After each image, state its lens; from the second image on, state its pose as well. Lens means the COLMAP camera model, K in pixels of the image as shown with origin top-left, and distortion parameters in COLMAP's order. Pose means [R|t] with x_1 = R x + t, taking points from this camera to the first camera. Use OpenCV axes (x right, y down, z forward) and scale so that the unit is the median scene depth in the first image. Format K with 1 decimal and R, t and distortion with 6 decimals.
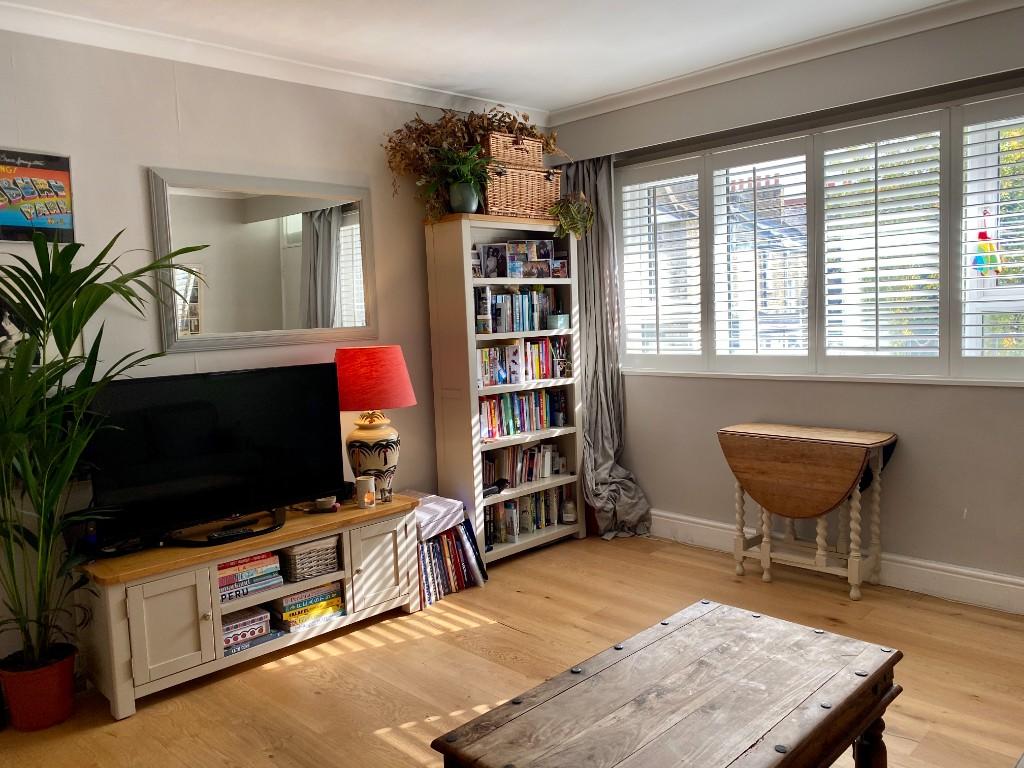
lens RADIAL K [[778.7, 0, 512.0], [0, 778.7, 384.0], [0, 0, 1]] dist [0.001217, 0.000234]
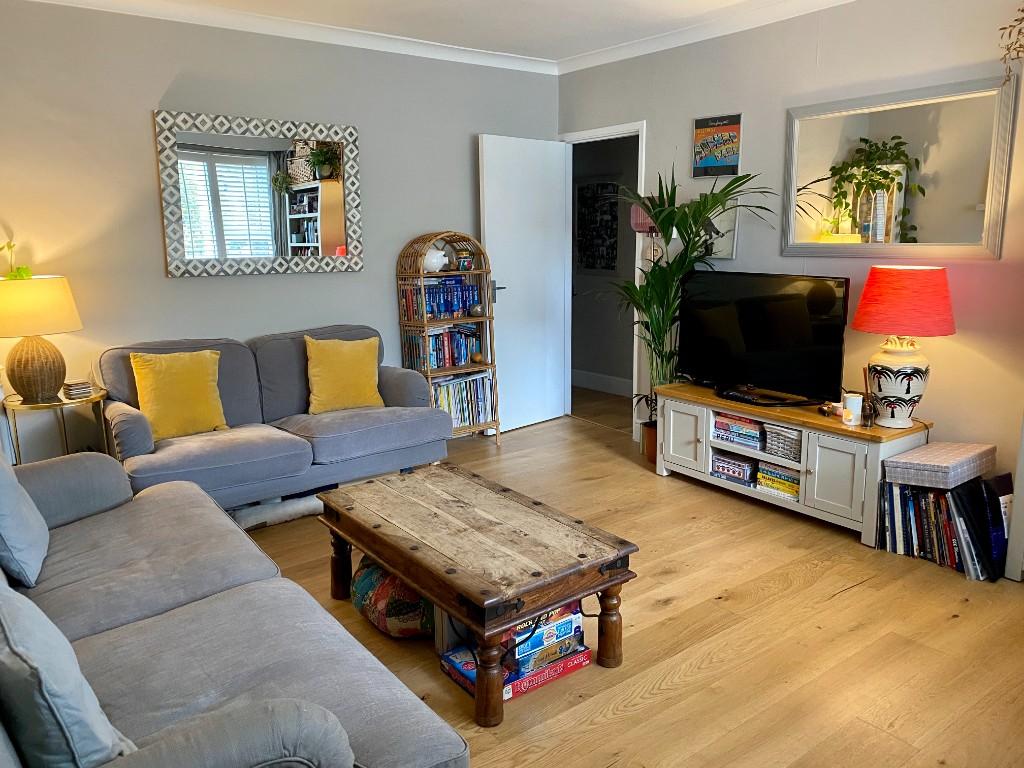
lens RADIAL K [[778.7, 0, 512.0], [0, 778.7, 384.0], [0, 0, 1]] dist [0.001217, 0.000234]
pose [[-0.136634, 0.241464, -0.960742, 0.996565], [-0.074187, 0.964620, 0.252990, -0.139553], [0.987840, 0.105842, -0.113887, 0.788801]]
